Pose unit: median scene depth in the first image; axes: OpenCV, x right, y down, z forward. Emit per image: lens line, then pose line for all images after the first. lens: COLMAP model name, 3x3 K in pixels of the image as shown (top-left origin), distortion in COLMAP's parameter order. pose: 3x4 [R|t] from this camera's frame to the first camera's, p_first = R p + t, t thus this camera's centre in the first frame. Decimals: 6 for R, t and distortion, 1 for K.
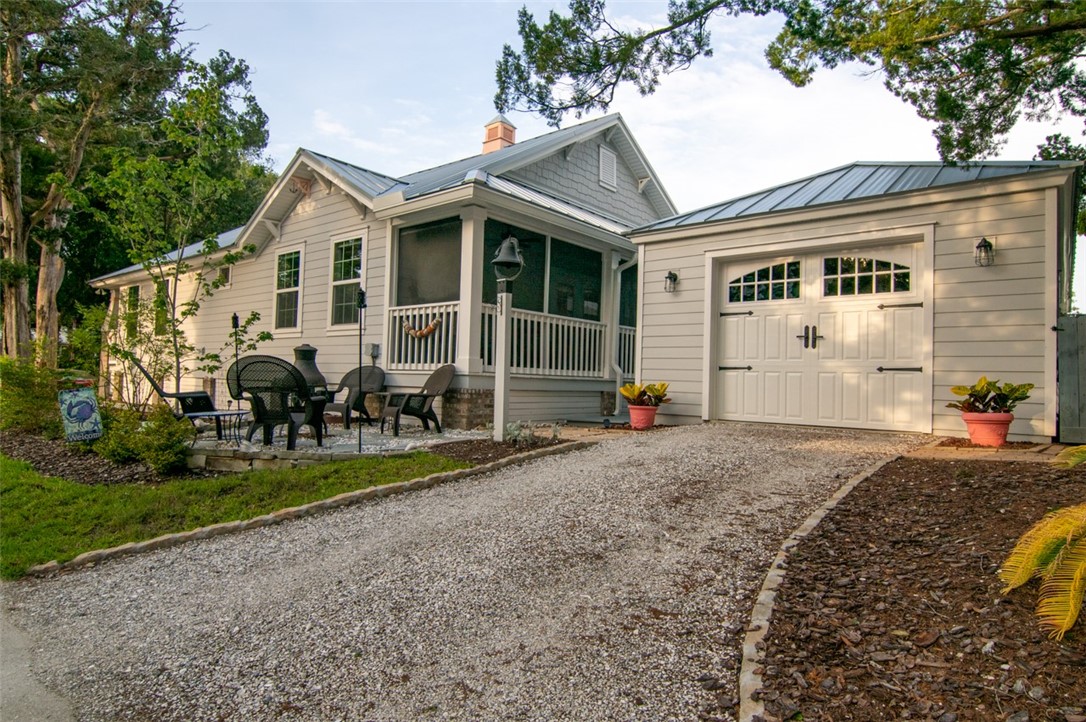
lens RADIAL K [[624.4, 0, 543.0], [0, 624.4, 363.8], [0, 0, 1]] dist [0.003676, -0.010656]
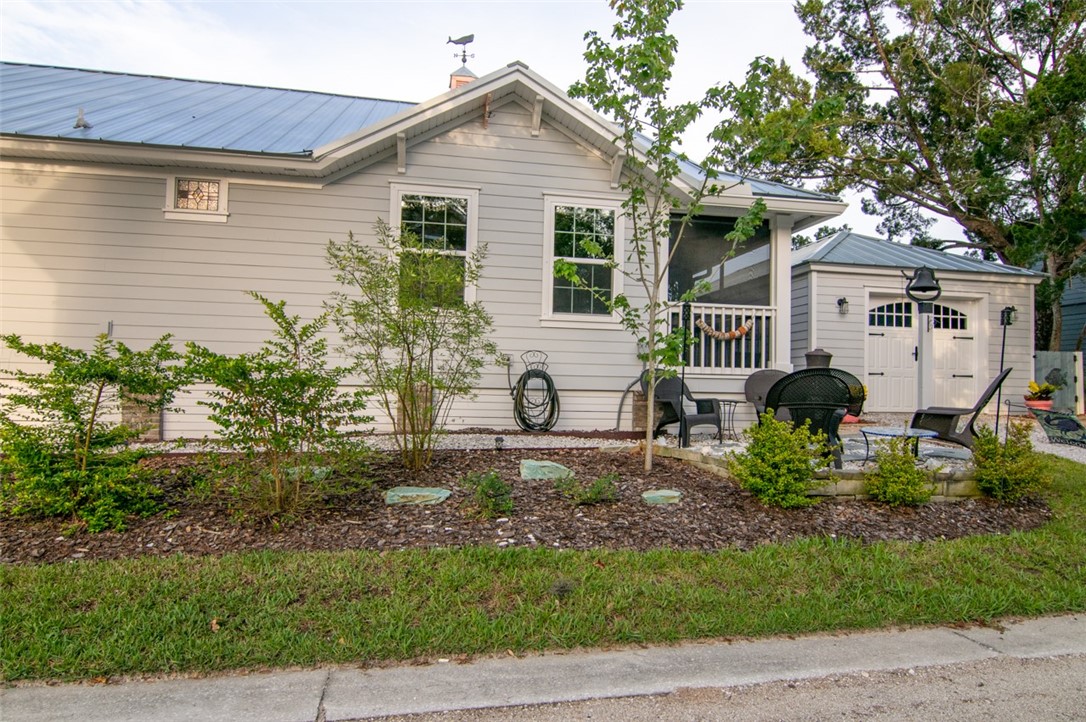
lens RADIAL K [[624.4, 0, 542.8], [0, 624.4, 361.1], [0, 0, 1]] dist [0.003676, -0.010656]
pose [[0.637802, 0.014724, 0.770060, -1.227942], [-0.024755, 0.999693, 0.001389, -0.004819], [-0.769803, -0.019949, 0.637970, 0.688638]]
